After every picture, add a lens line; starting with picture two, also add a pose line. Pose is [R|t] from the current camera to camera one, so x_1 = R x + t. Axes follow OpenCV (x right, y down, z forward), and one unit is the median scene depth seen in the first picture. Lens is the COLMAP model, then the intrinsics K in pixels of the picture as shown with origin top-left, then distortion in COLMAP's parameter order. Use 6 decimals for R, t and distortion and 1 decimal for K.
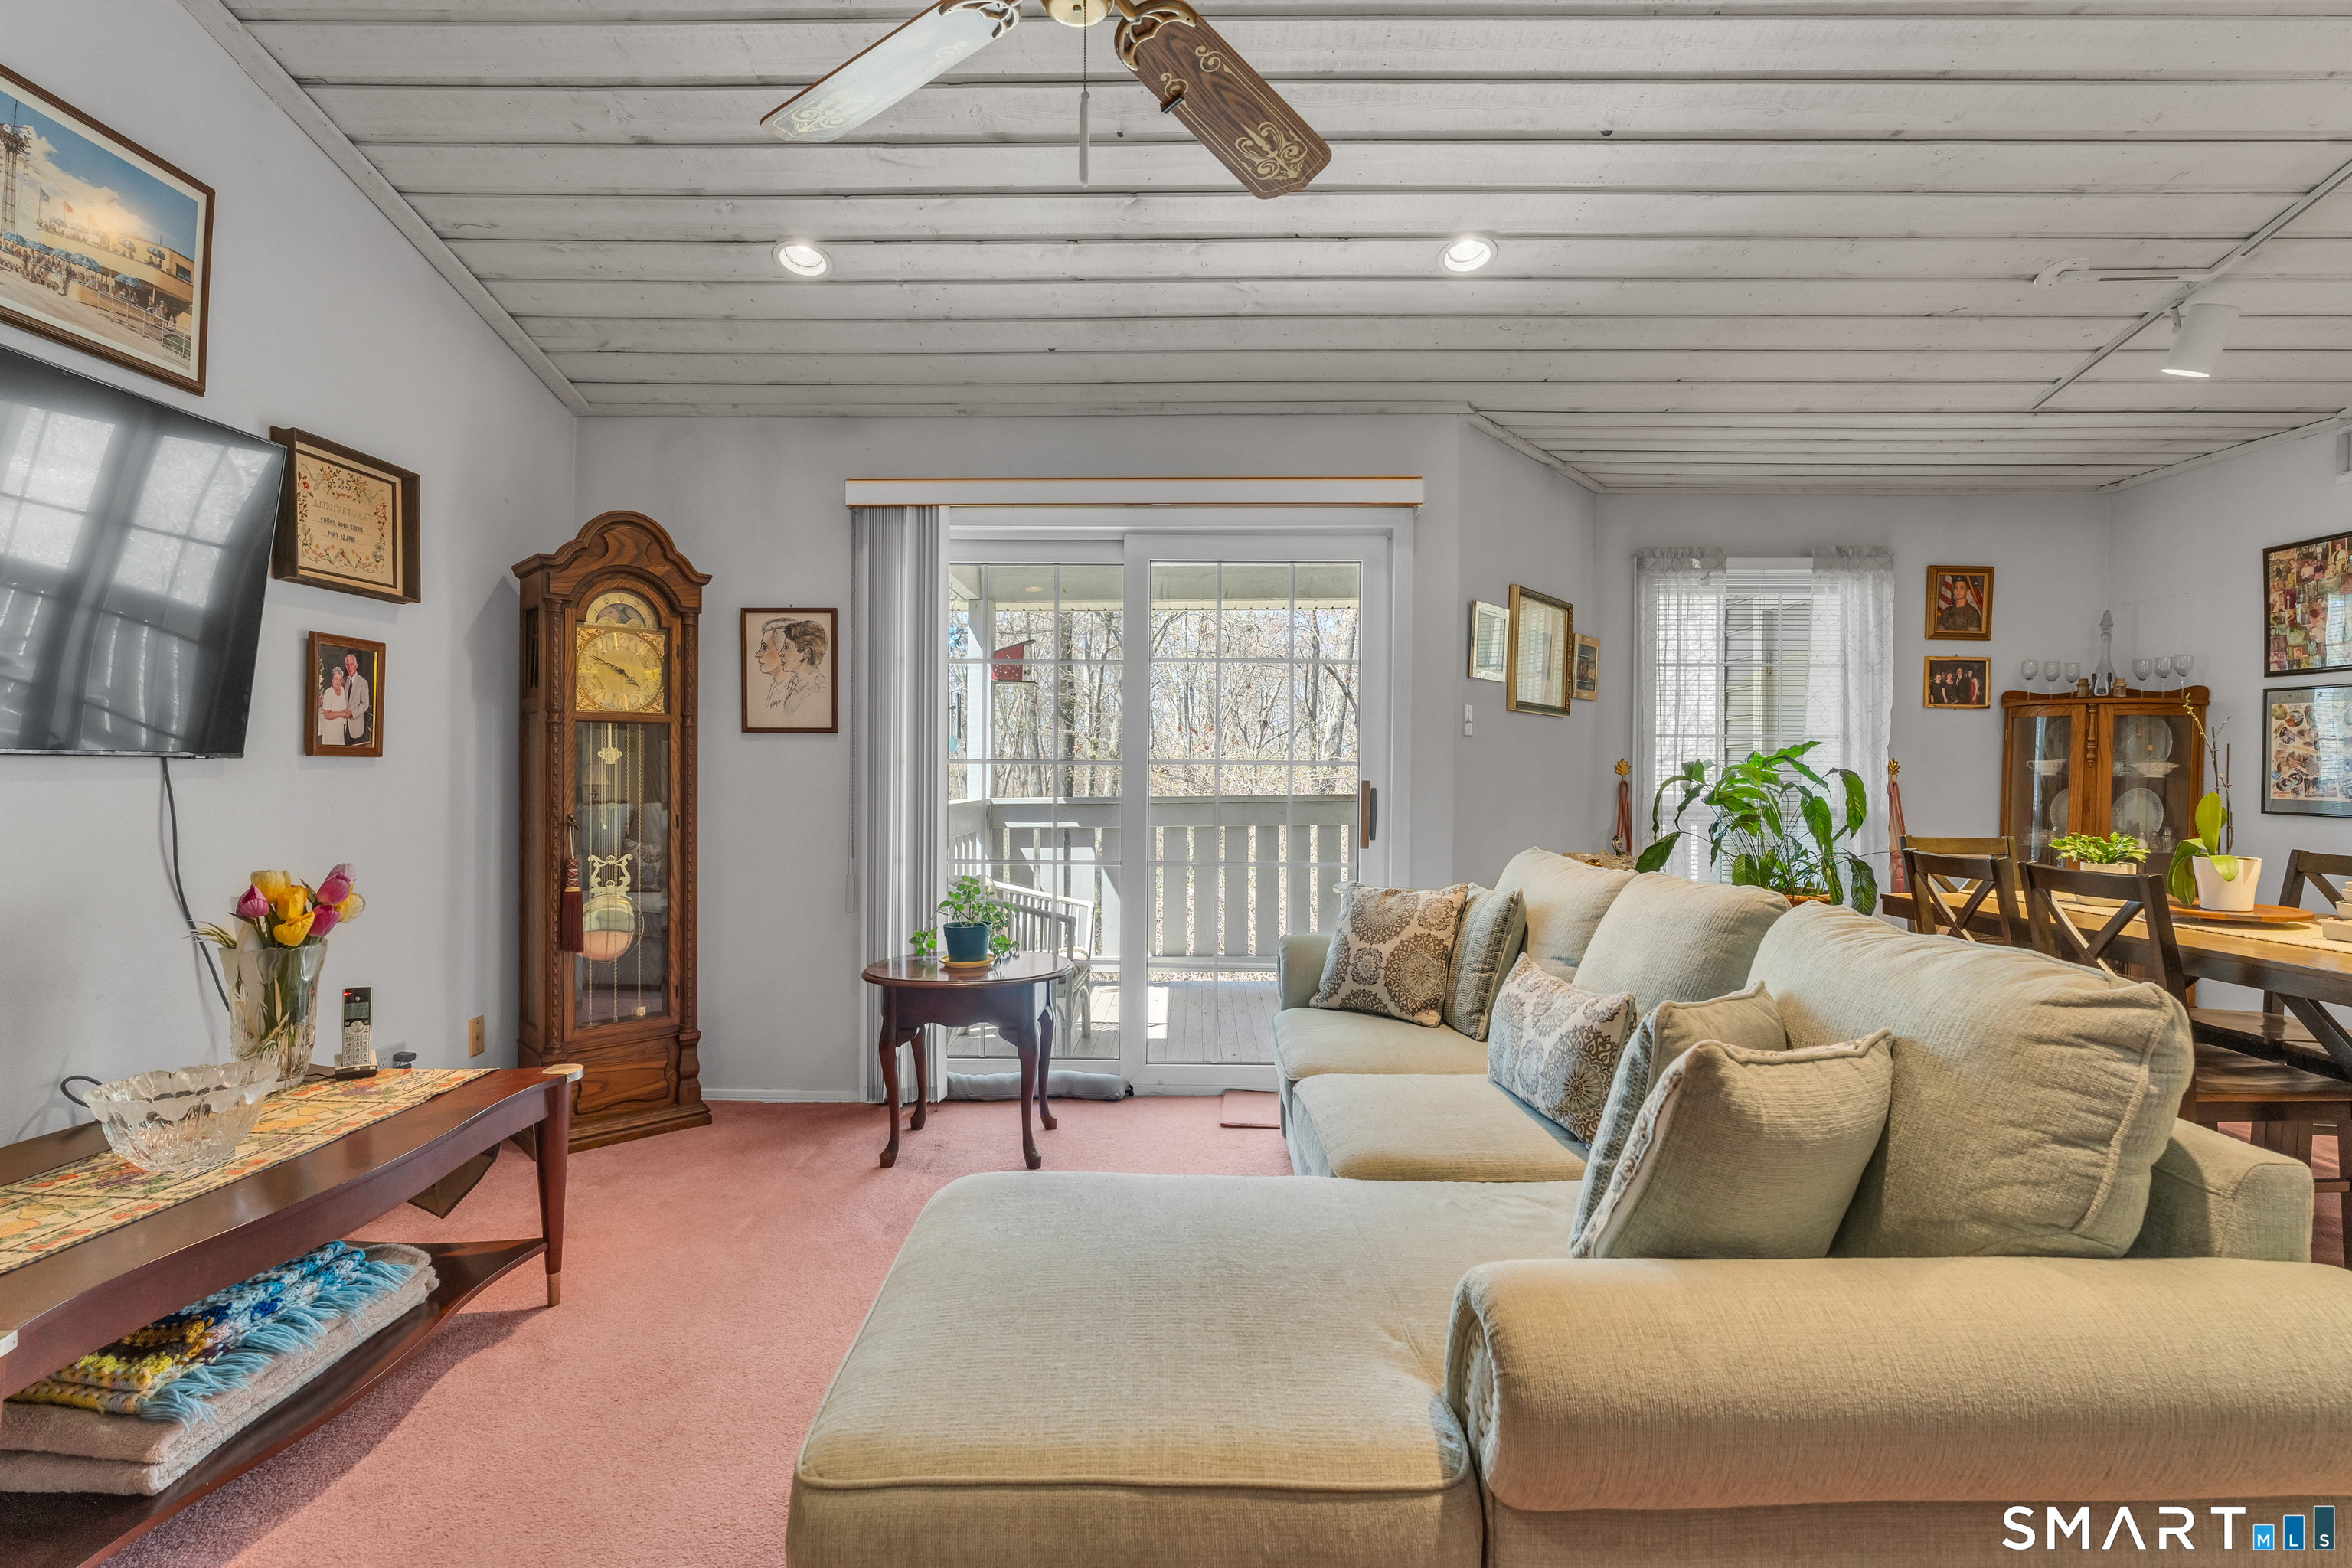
lens RADIAL K [[1090.0, 0, 1162.9], [0, 1090.0, 777.6], [0, 0, 1]] dist [-0.005708, -0.001546]
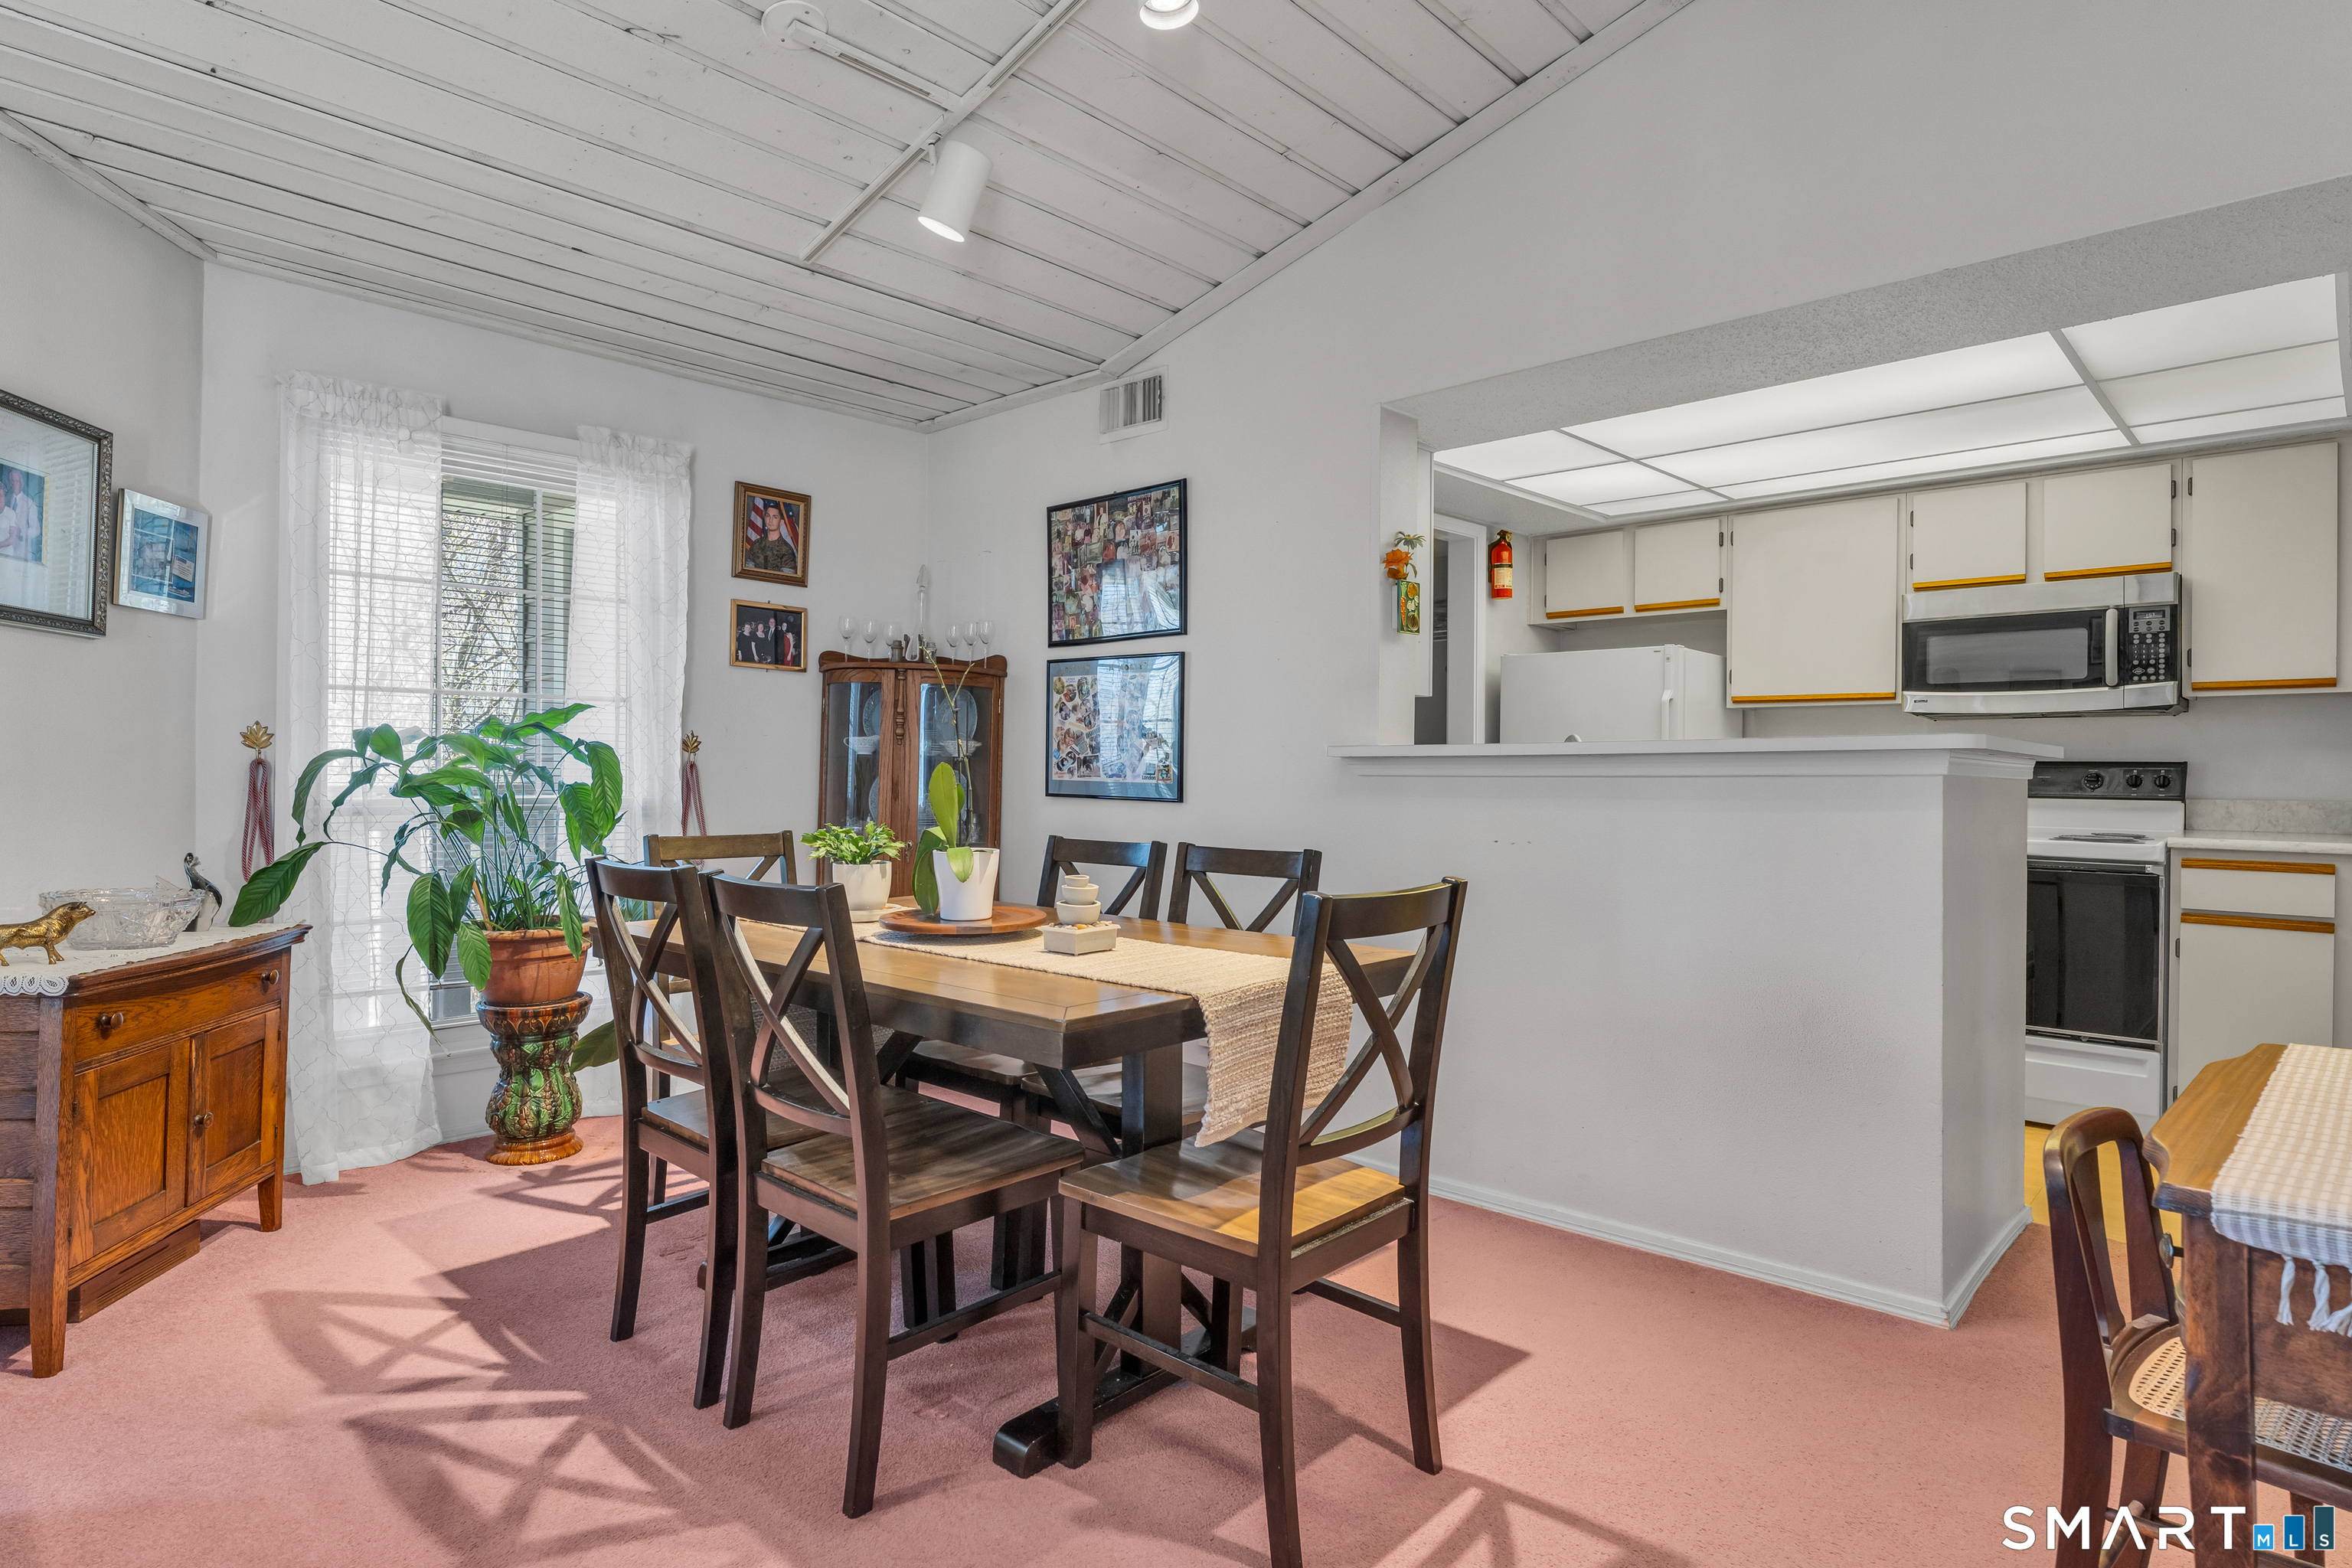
lens RADIAL K [[1269.3, 0, 1171.5], [0, 1269.3, 771.7], [0, 0, 1]] dist [0.001811, 0.000232]
pose [[0.668695, -0.000965, 0.743536, 0.260296], [0.002358, 0.999997, -0.000823, 0.012384], [-0.743533, 0.002304, 0.668695, 0.183301]]
